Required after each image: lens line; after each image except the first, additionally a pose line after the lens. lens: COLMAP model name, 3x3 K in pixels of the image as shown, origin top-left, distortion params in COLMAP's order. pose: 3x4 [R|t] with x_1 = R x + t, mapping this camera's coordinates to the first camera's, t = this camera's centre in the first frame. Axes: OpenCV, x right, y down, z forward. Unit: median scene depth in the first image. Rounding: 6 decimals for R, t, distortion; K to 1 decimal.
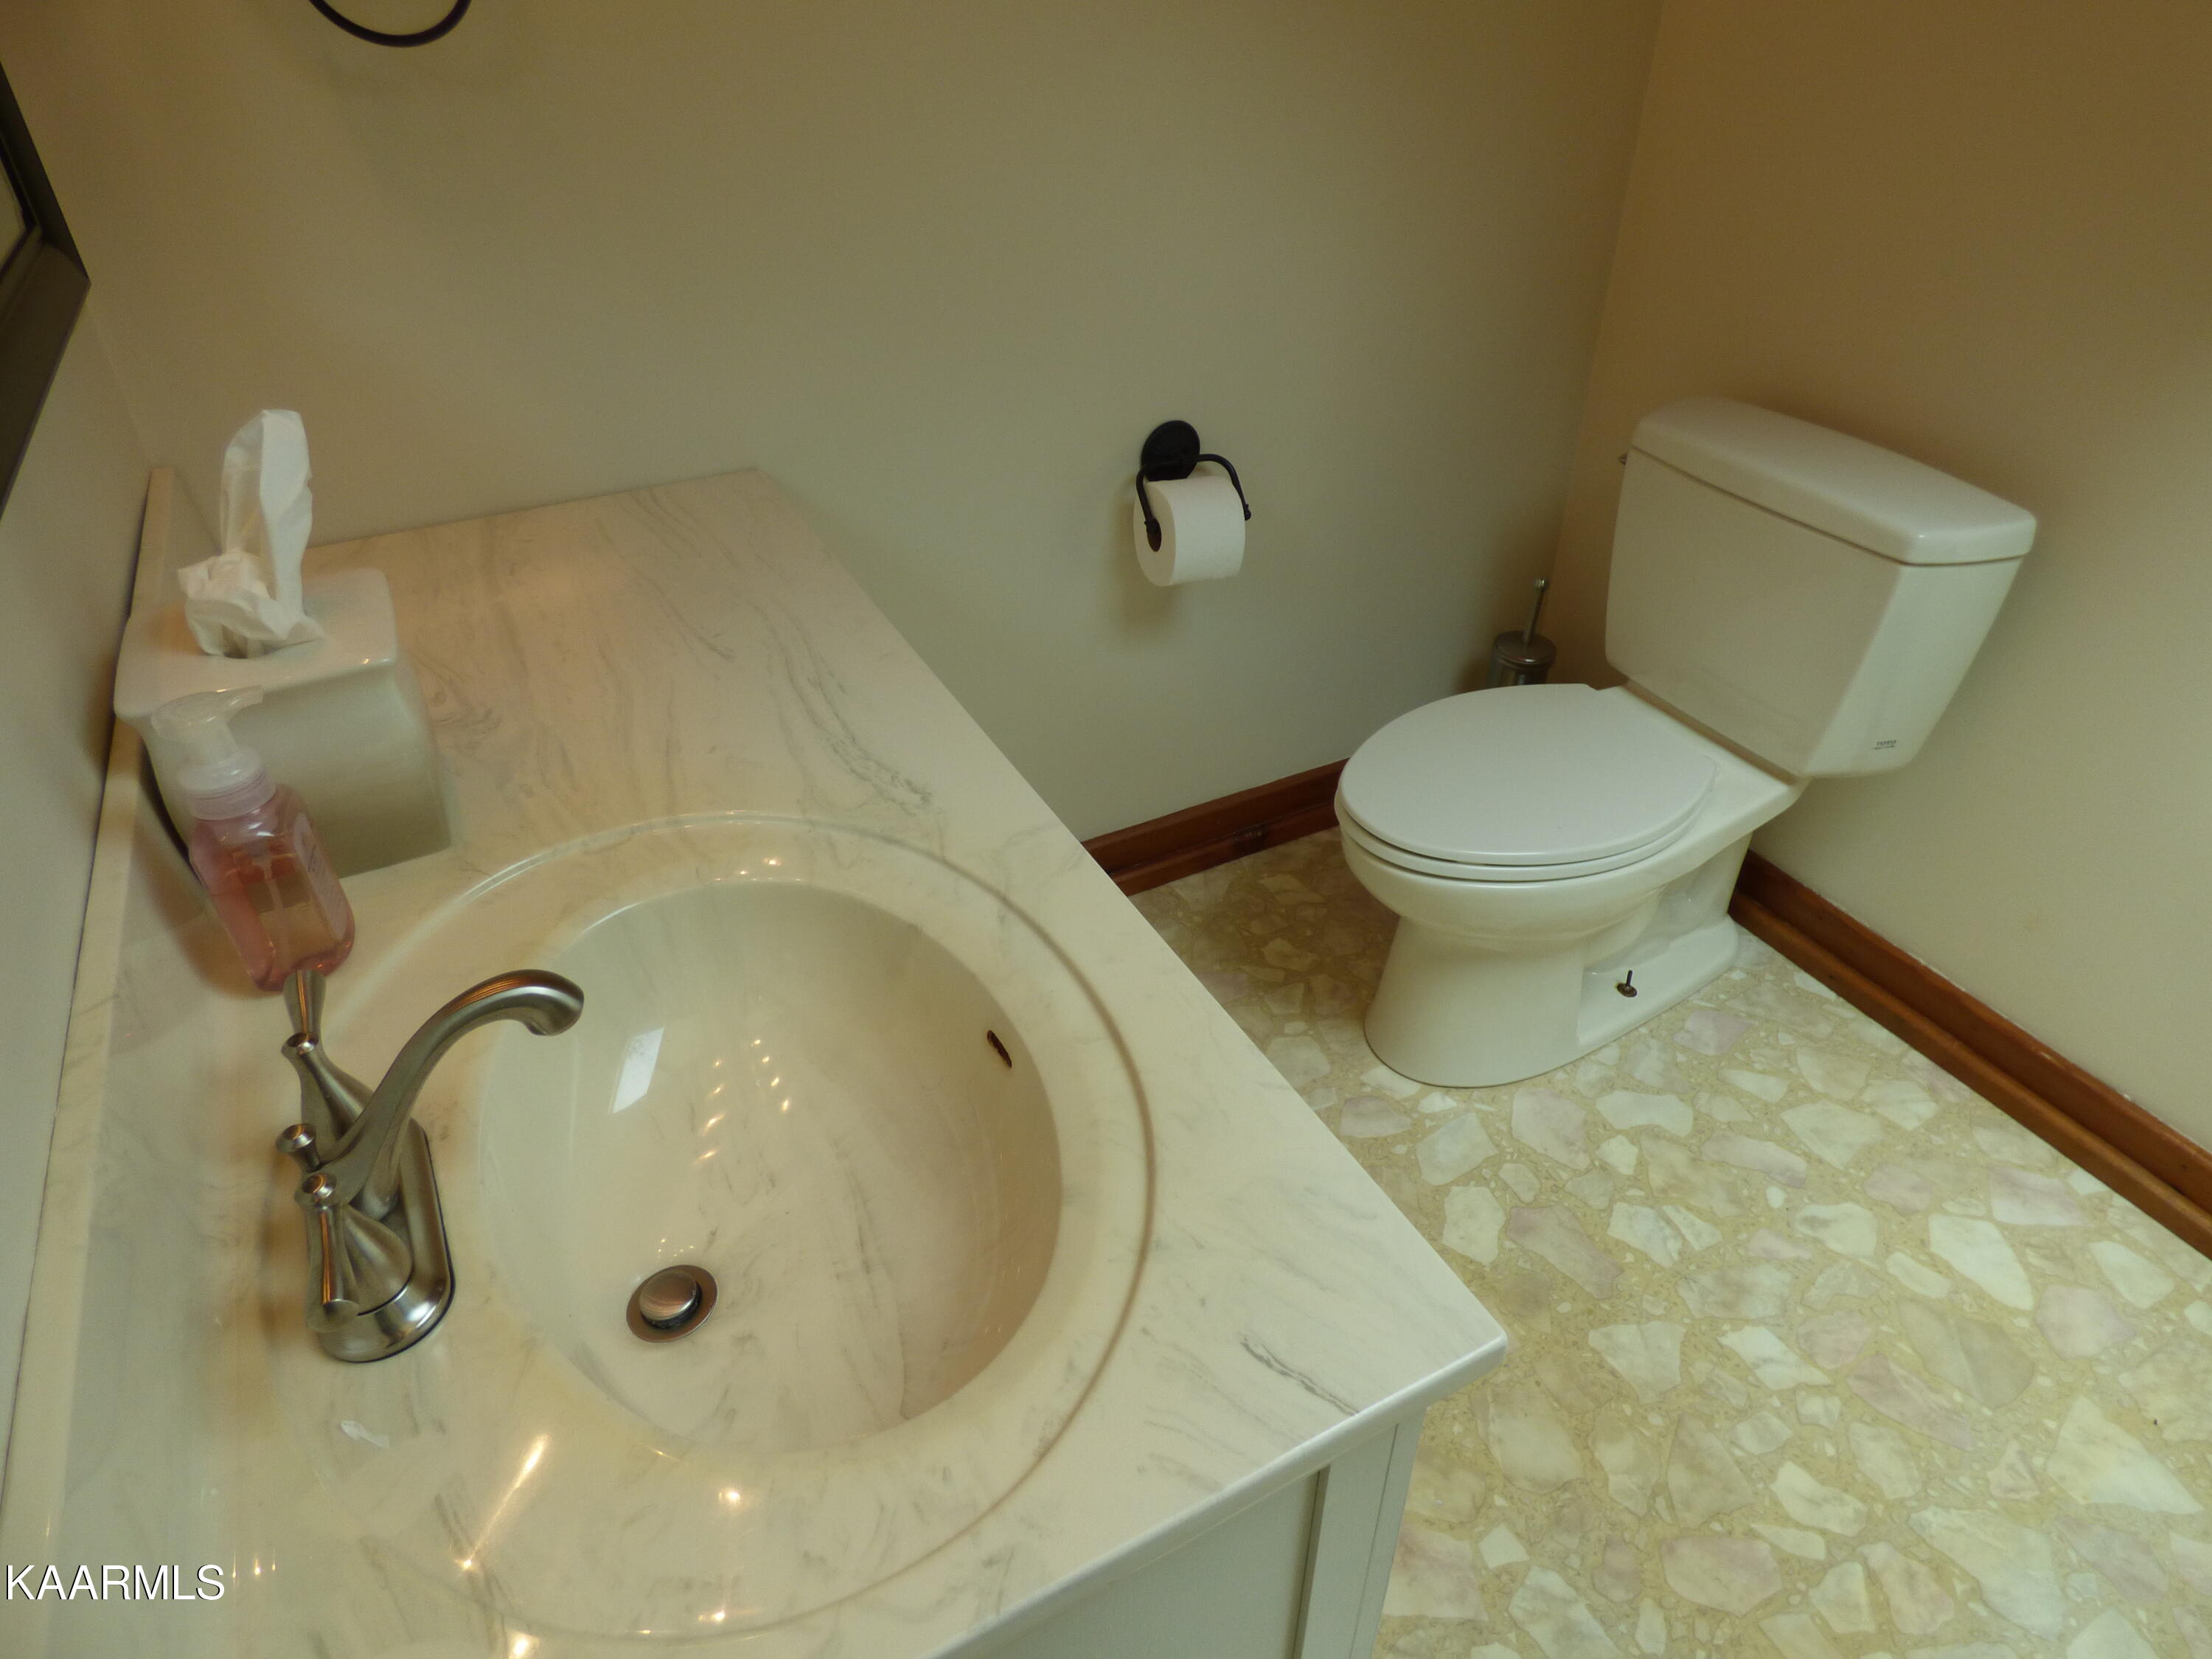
lens RADIAL K [[1360.2, 0, 1108.7], [0, 1360.2, 839.2], [0, 0, 1]] dist [-0.007908, 0.002020]
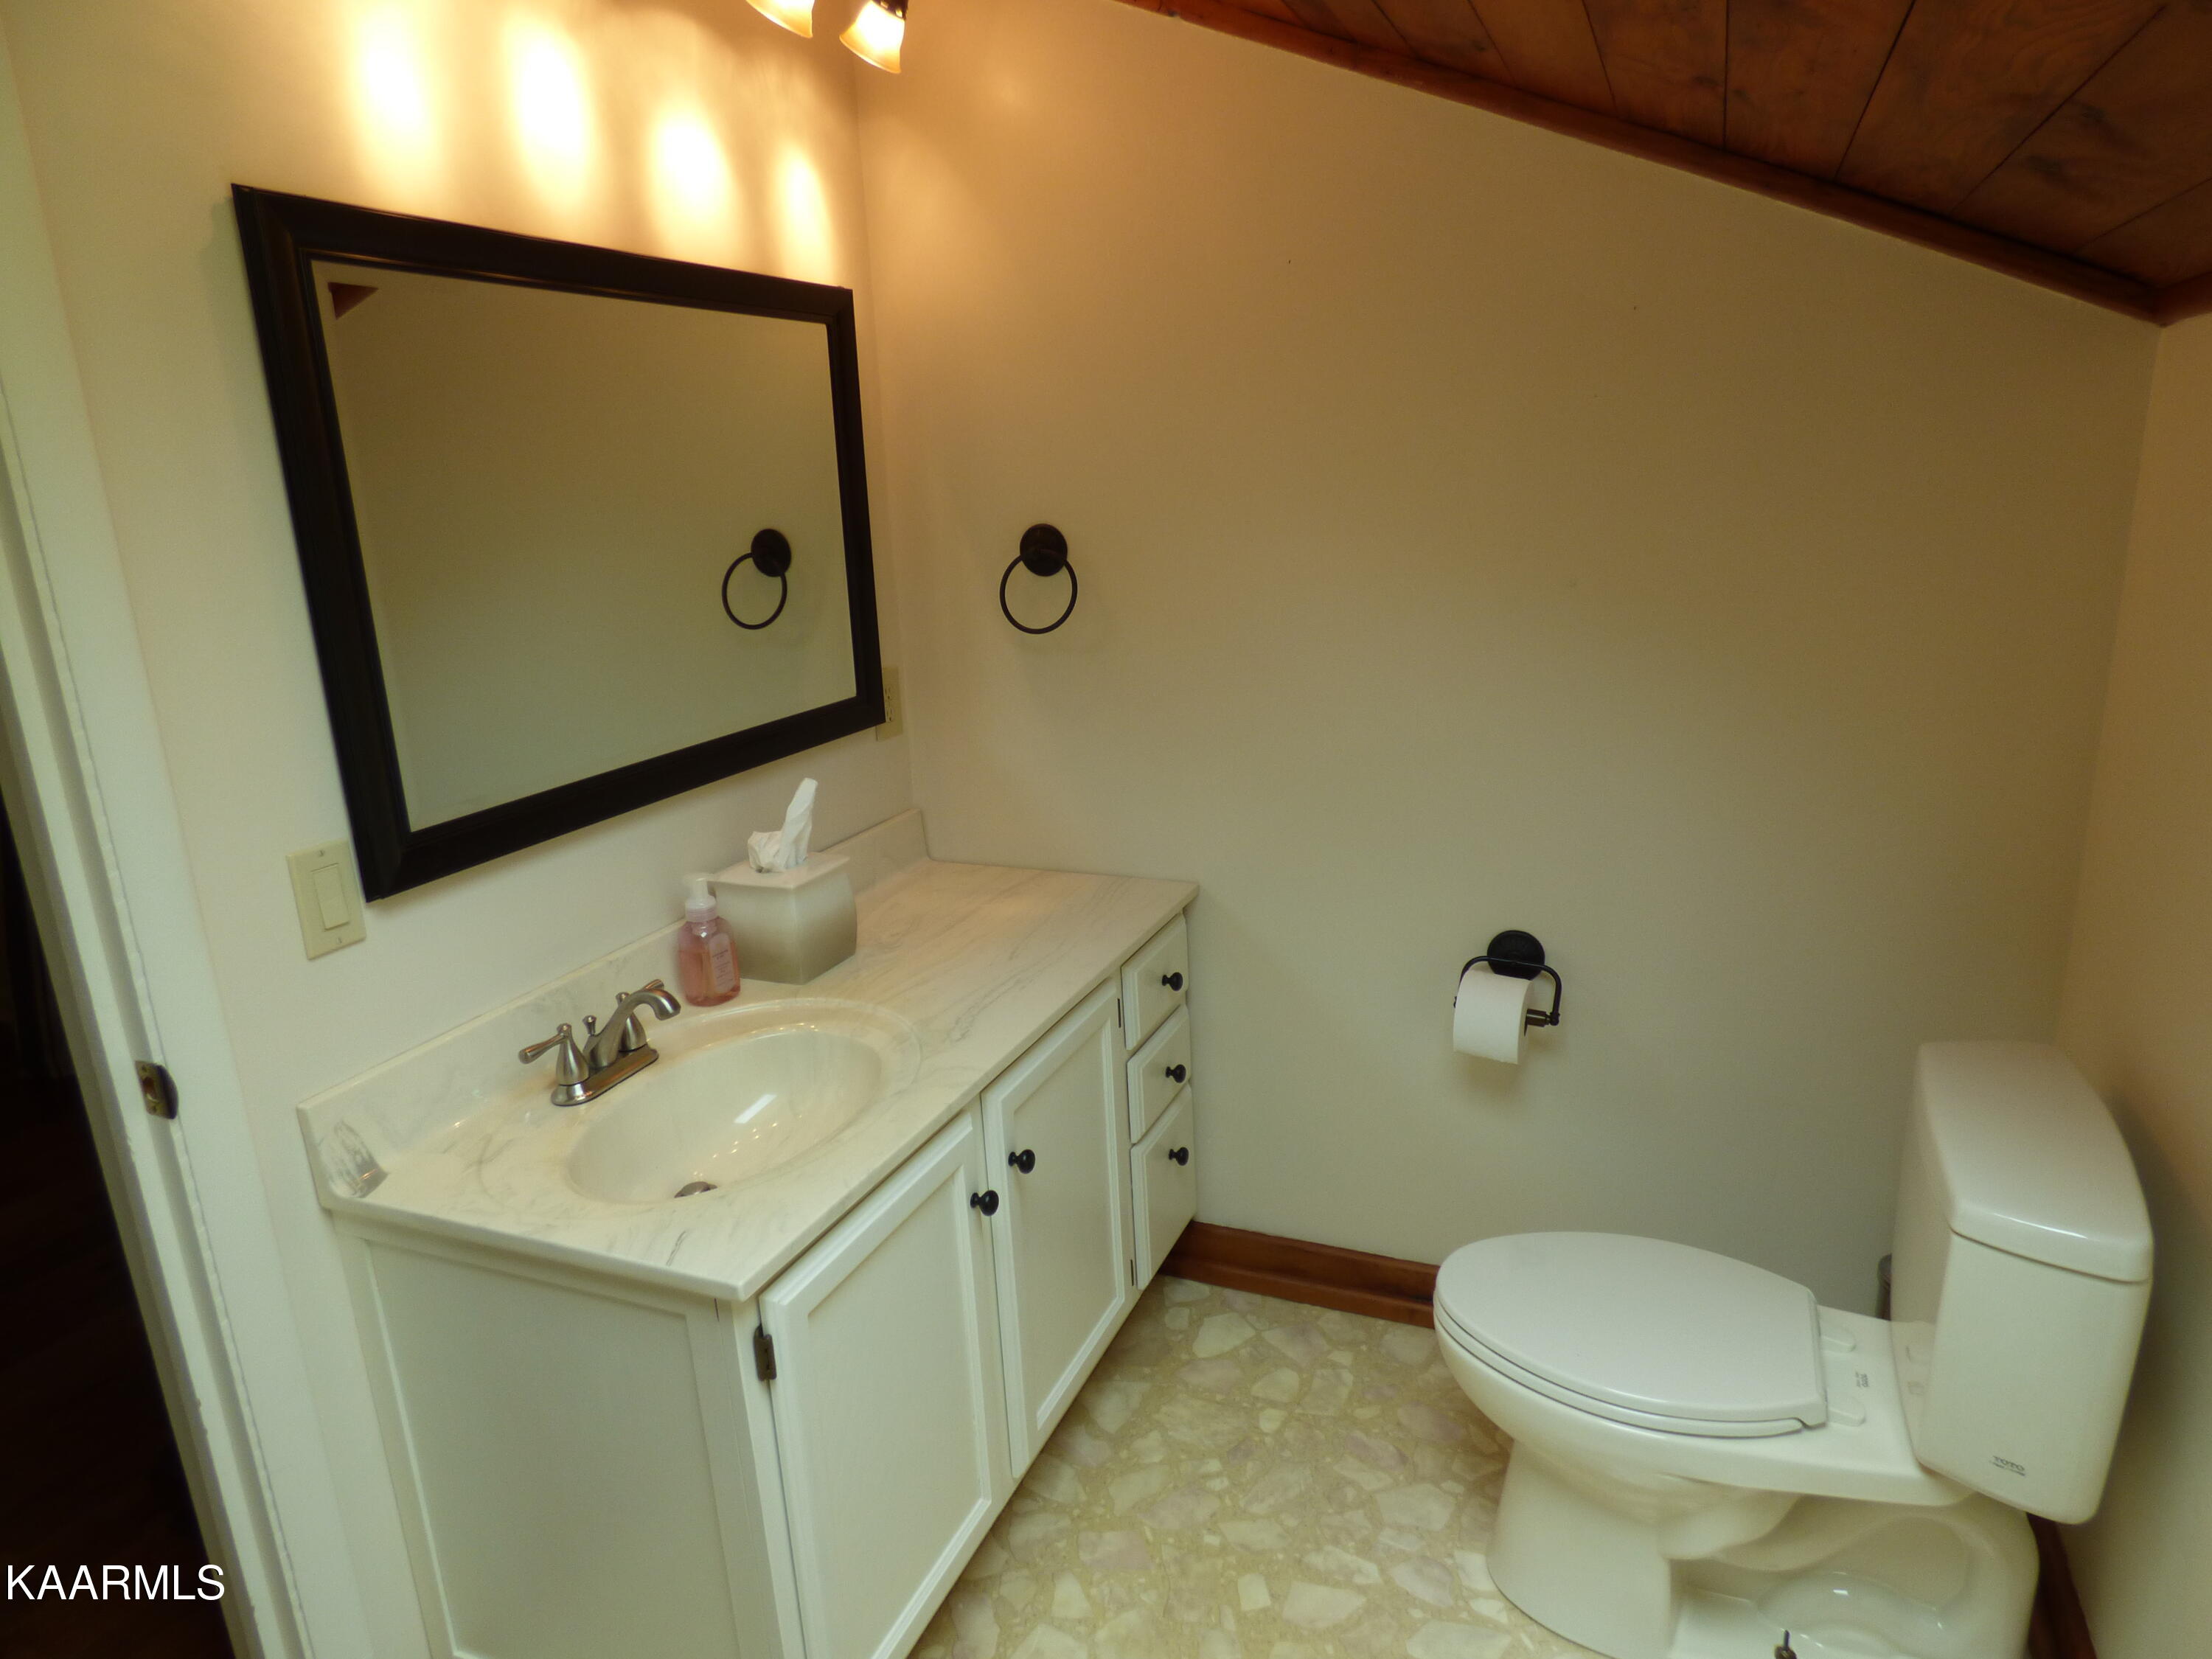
lens RADIAL K [[1360.2, 0, 1111.1], [0, 1360.2, 828.8], [0, 0, 1]] dist [-0.007908, 0.002020]
pose [[0.630595, 0.182105, -0.754445, 0.721576], [-0.425337, 0.894192, -0.139676, -0.063339], [0.649183, 0.408972, 0.641329, -0.064050]]
